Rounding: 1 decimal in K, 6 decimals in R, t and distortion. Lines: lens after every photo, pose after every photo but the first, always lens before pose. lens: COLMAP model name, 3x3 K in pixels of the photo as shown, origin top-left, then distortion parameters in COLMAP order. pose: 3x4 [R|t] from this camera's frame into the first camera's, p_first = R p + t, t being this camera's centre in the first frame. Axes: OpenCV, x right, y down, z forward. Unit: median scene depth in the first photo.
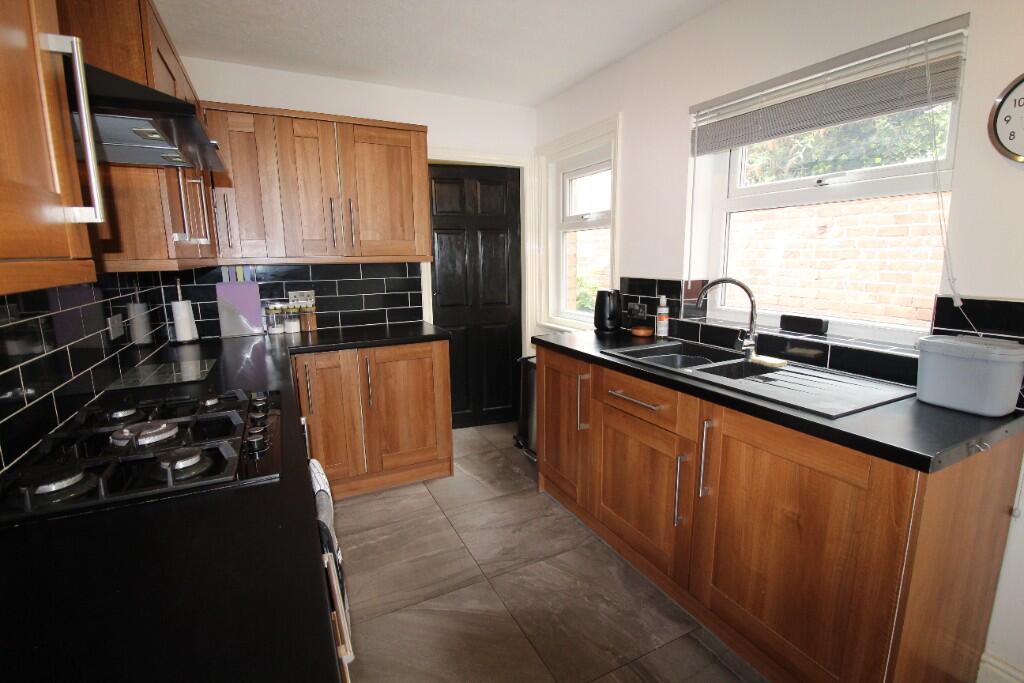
lens RADIAL K [[475.8, 0, 515.8], [0, 475.8, 331.2], [0, 0, 1]] dist [-0.001283, -0.000132]
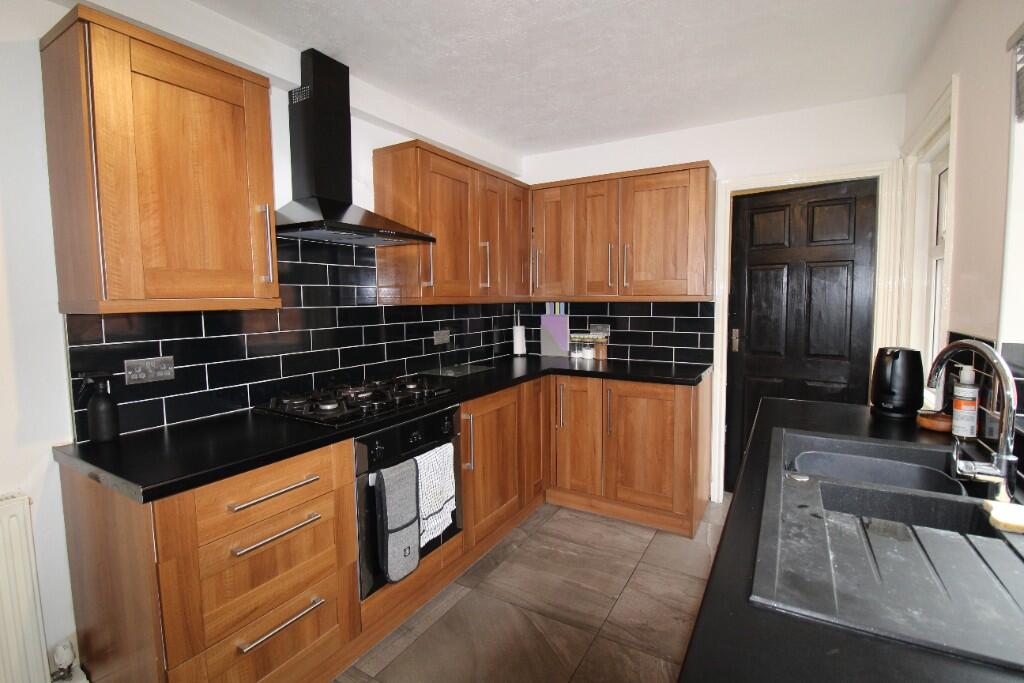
lens RADIAL K [[475.8, 0, 515.8], [0, 475.8, 331.2], [0, 0, 1]] dist [-0.001283, -0.000132]
pose [[0.542826, 0.068241, -0.837068, 0.442790], [-0.133389, 0.991047, -0.005706, -0.036436], [0.829185, 0.114753, 0.547069, 0.207310]]
